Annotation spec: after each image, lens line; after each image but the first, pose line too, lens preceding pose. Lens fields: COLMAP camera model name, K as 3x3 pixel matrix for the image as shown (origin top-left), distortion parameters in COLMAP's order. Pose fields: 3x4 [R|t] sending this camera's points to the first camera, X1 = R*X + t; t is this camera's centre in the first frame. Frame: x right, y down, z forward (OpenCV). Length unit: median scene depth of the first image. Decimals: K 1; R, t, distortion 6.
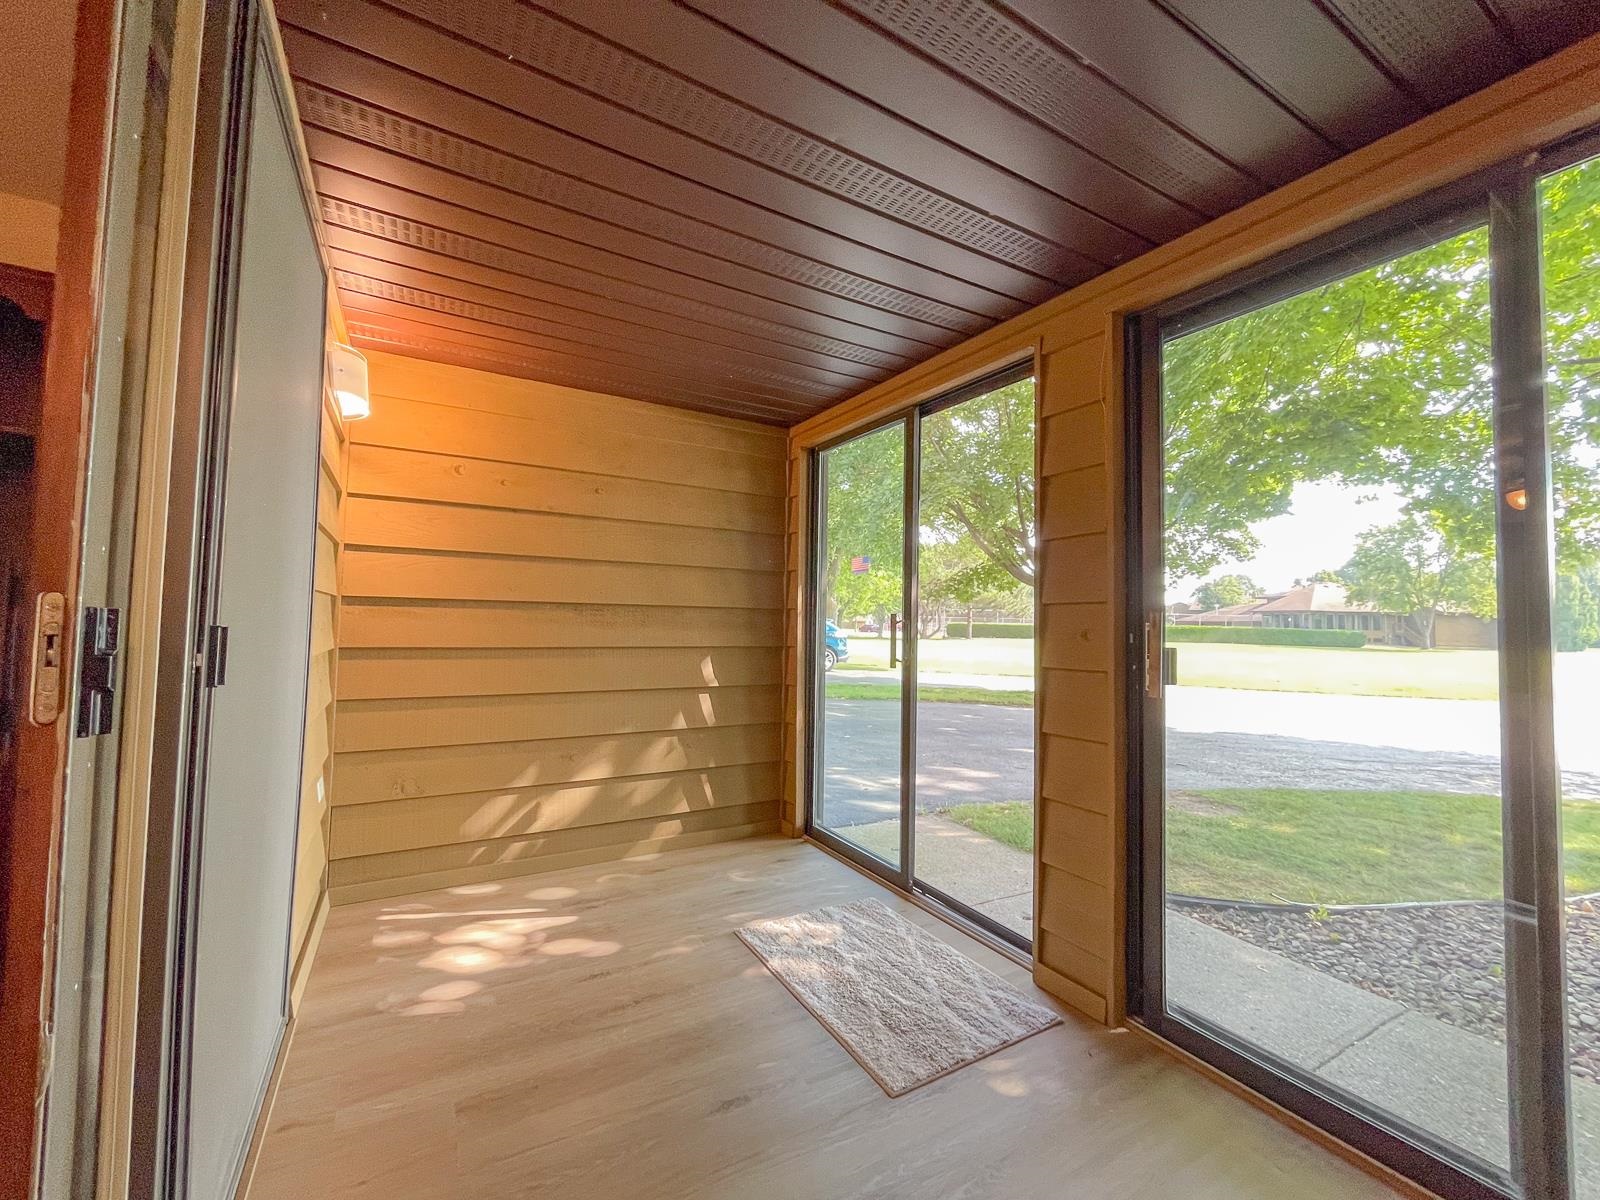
lens RADIAL K [[648.3, 0, 790.7], [0, 648.3, 594.8], [0, 0, 1]] dist [-0.003612, 0.001205]
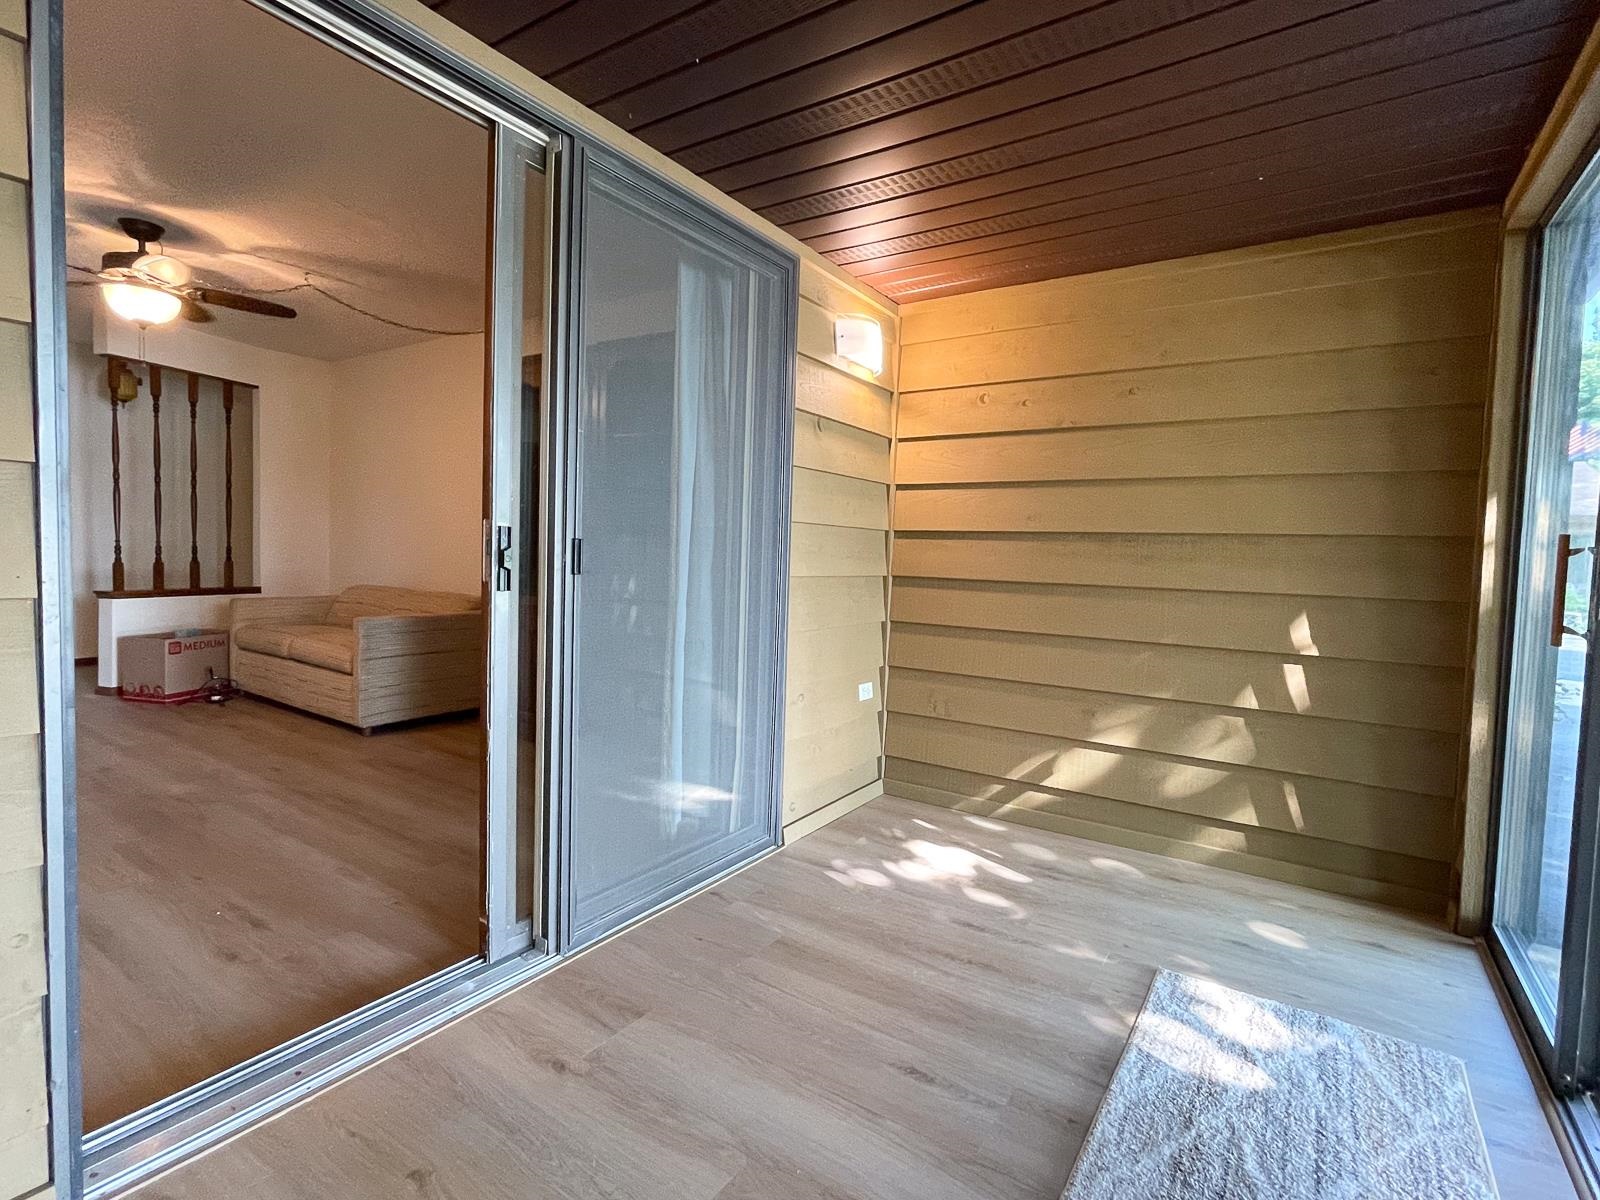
lens RADIAL K [[747.6, 0, 759.7], [0, 747.6, 588.4], [0, 0, 1]] dist [0.001220, 0.000999]
pose [[0.445567, 0.041249, -0.894298, 0.329072], [0.016880, 0.998373, 0.054460, 0.023368], [0.895089, -0.039361, 0.444146, 0.168819]]
